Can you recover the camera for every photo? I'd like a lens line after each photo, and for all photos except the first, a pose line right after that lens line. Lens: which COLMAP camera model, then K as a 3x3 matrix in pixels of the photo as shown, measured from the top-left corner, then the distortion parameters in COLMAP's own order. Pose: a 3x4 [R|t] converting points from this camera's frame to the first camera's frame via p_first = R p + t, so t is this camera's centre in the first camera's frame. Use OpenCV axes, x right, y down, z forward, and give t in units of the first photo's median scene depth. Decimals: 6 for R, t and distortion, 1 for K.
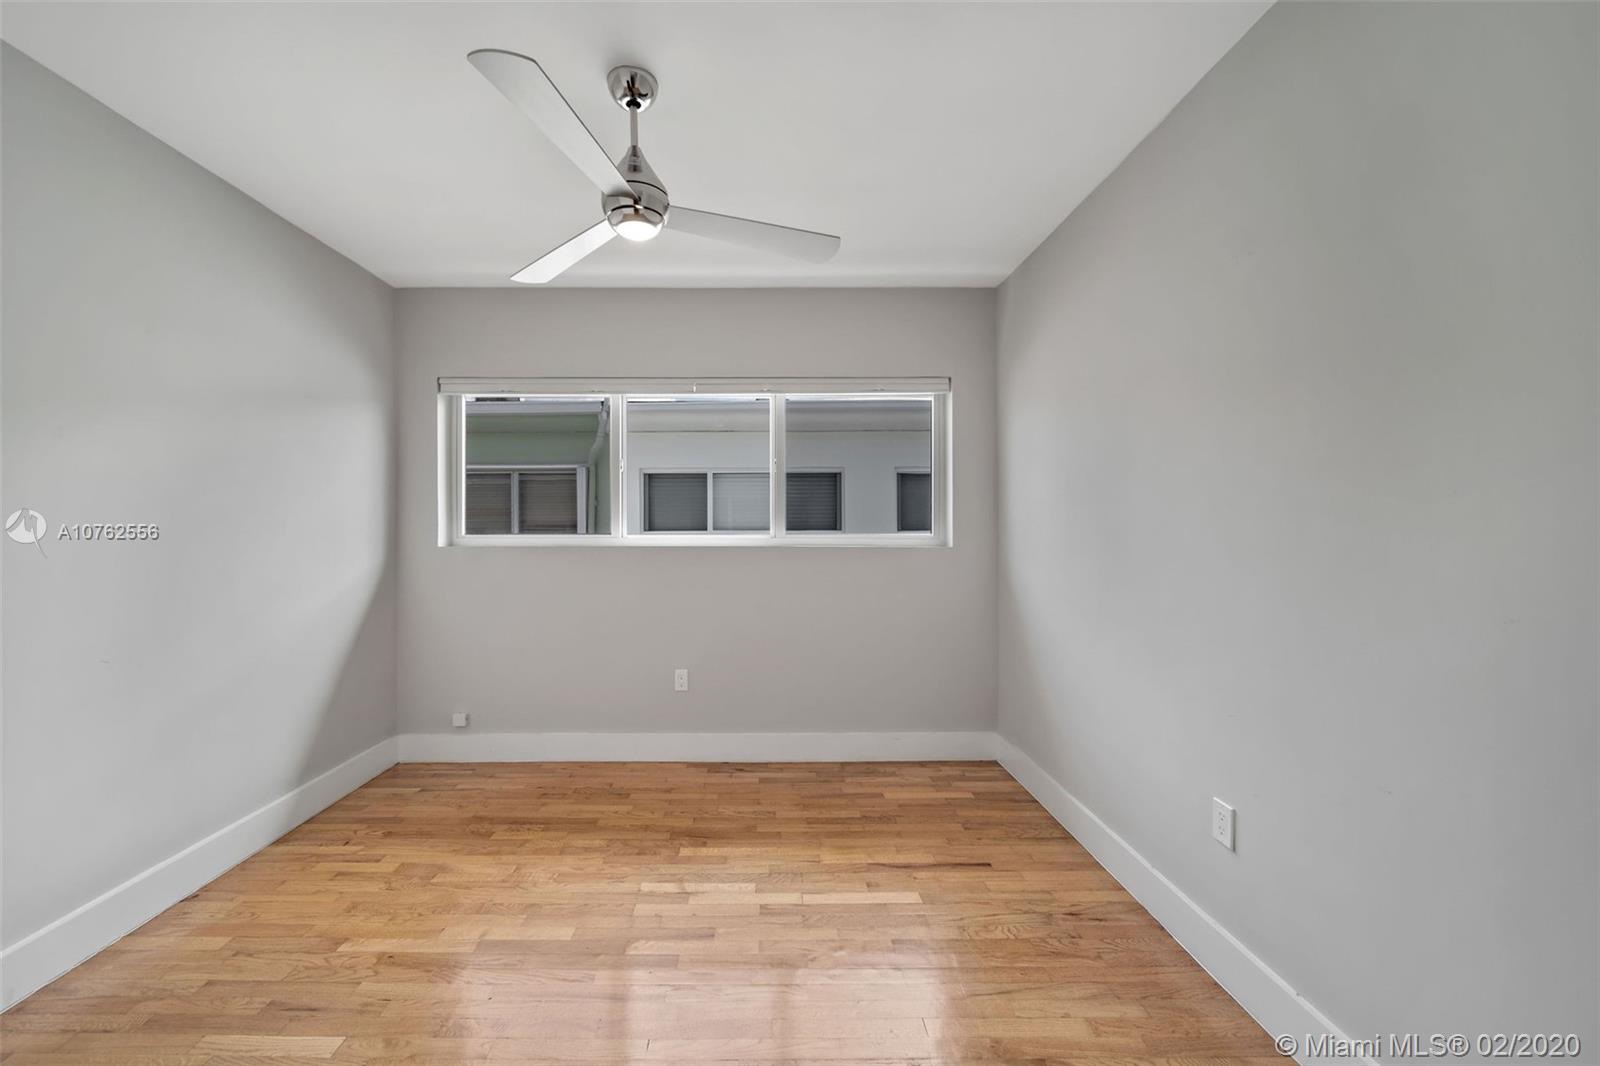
lens RADIAL K [[624.4, 0, 768.4], [0, 624.4, 528.9], [0, 0, 1]] dist [0.000864, 0.000017]
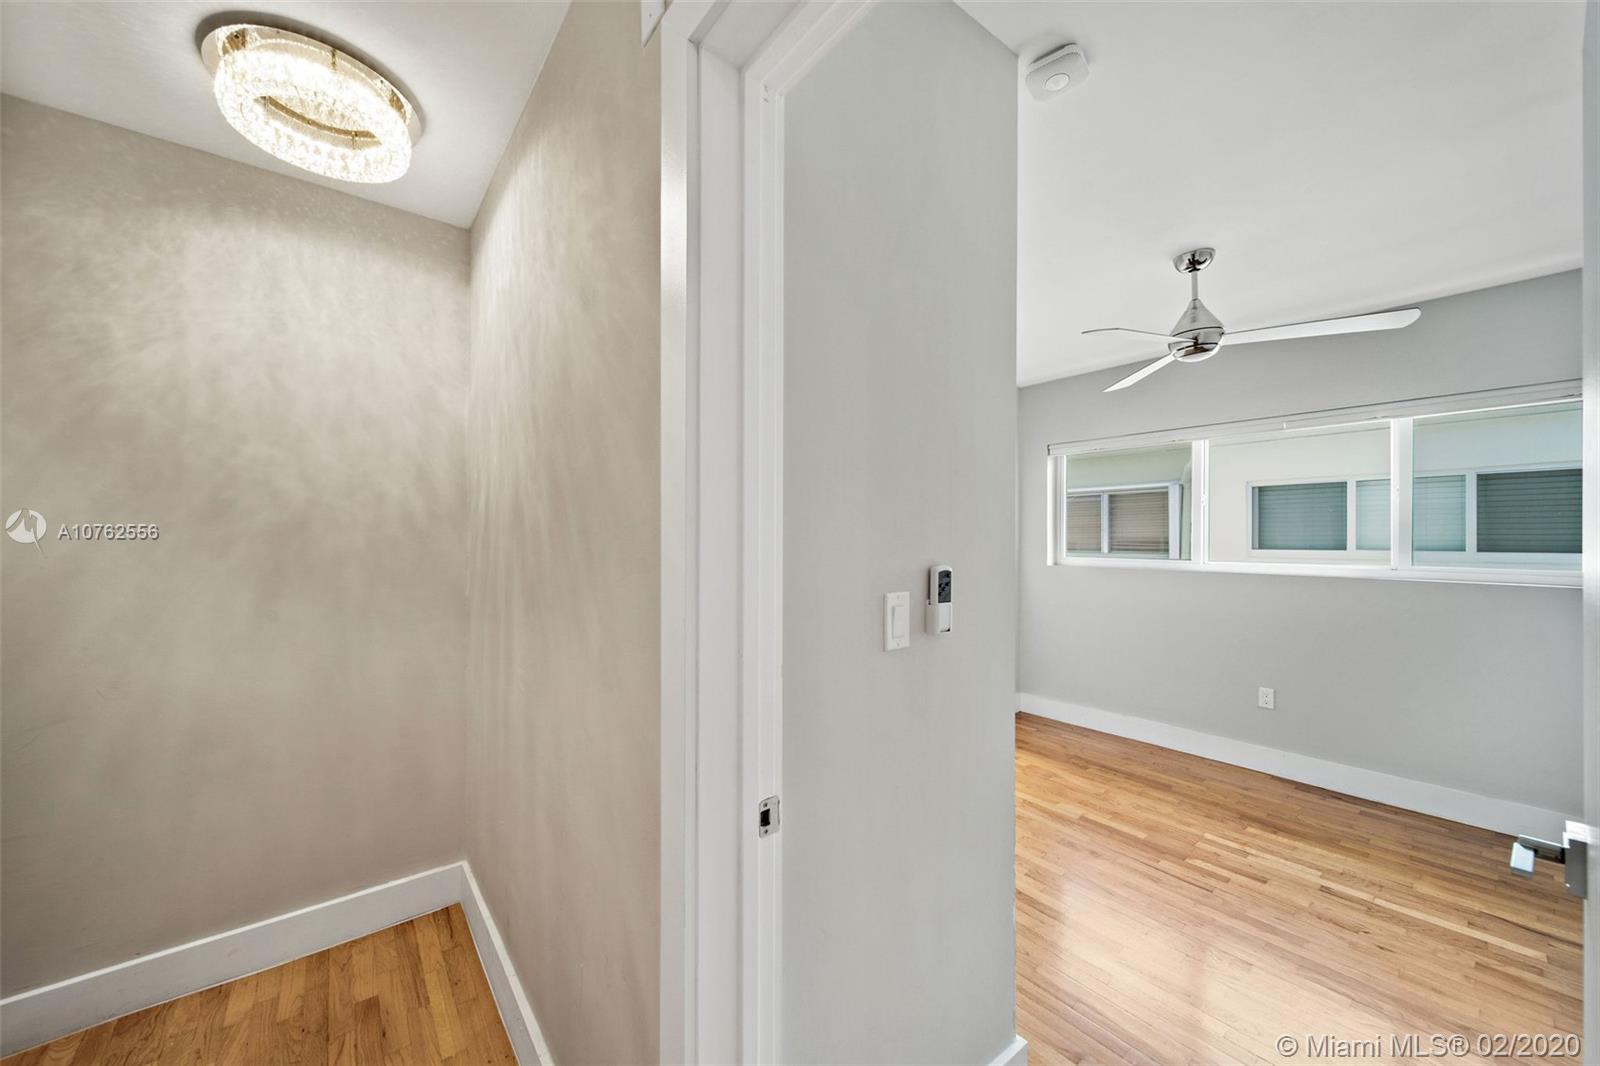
lens RADIAL K [[624.4, 0, 768.4], [0, 624.4, 528.9], [0, 0, 1]] dist [0.000864, 0.000017]
pose [[0.637950, 0.000192, -0.770078, 0.190991], [-0.008625, 0.999939, -0.006895, -0.047952], [0.770029, 0.011040, 0.637913, -0.475727]]
